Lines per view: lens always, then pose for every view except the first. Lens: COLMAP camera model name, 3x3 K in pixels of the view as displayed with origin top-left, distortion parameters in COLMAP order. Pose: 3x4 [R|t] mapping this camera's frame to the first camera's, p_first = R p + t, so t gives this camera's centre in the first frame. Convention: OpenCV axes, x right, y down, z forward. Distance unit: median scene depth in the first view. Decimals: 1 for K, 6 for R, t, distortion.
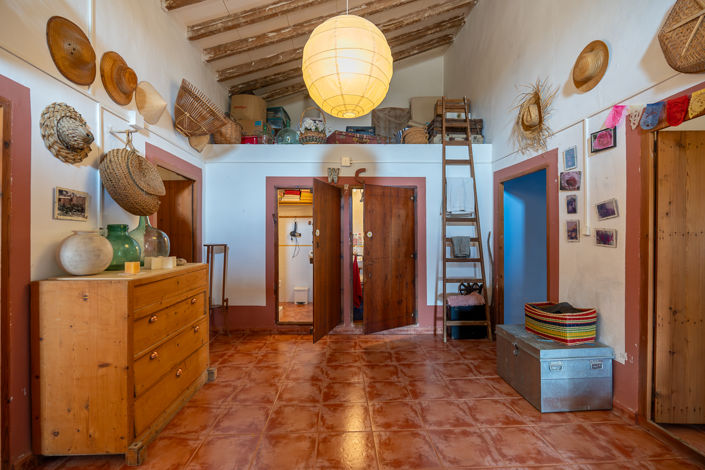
lens RADIAL K [[312.4, 0, 352.5], [0, 312.4, 235.0], [0, 0, 1]] dist [-0.009409, 0.001127]
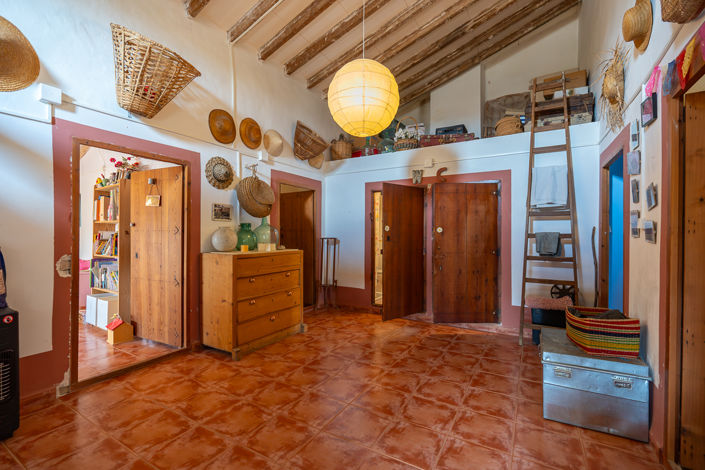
lens RADIAL K [[312.4, 0, 352.5], [0, 312.4, 235.0], [0, 0, 1]] dist [-0.009409, 0.001127]
pose [[0.843640, 0.007115, -0.536862, 0.362405], [-0.004541, 0.999971, 0.006116, 0.009616], [0.536890, -0.002721, 0.843648, -0.057663]]
